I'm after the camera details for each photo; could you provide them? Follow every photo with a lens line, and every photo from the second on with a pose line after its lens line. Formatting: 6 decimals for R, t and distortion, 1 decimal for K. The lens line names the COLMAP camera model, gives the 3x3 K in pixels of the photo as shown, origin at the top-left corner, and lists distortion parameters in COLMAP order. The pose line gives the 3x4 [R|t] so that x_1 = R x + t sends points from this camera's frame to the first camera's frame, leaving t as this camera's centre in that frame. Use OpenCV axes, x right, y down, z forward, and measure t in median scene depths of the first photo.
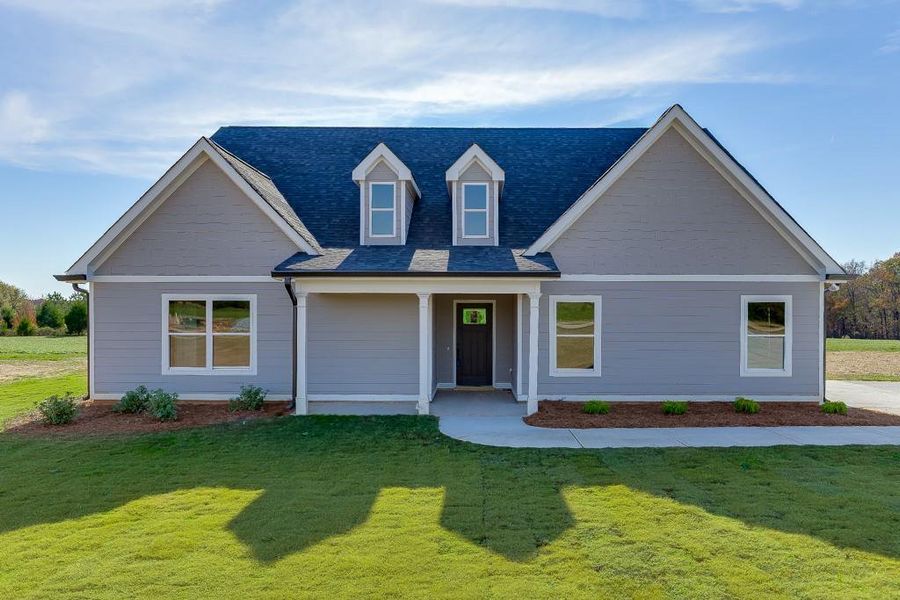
lens RADIAL K [[594.4, 0, 449.9], [0, 594.4, 331.5], [0, 0, 1]] dist [-0.008346, -0.001494]
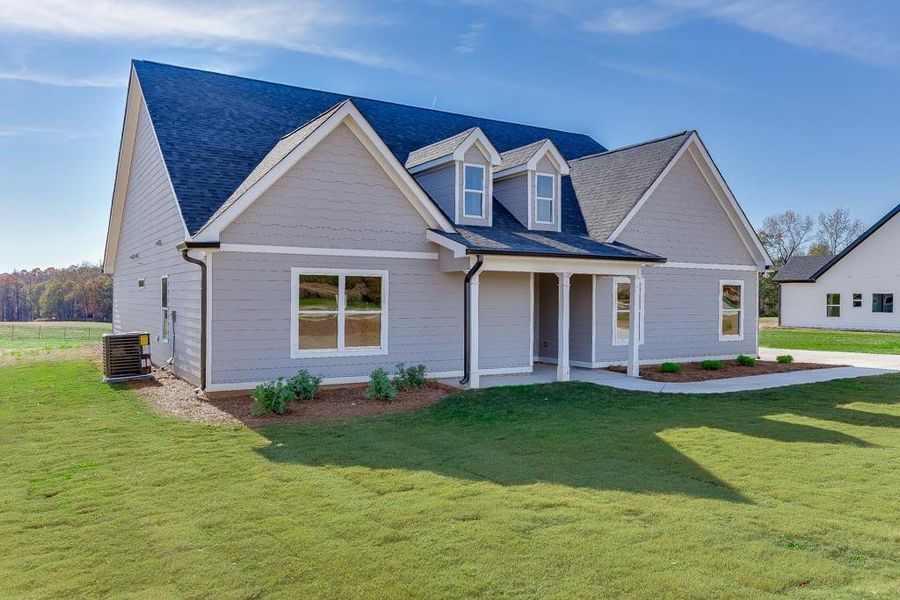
lens RADIAL K [[699.4, 0, 450.0], [0, 699.4, 300.0], [0, 0, 1]] dist [-0.001802, 0.000330]
pose [[0.855854, 0.001328, 0.517215, -0.825166], [0.004314, 0.999944, -0.009706, -0.003392], [-0.517199, 0.010539, 0.855800, -0.022631]]
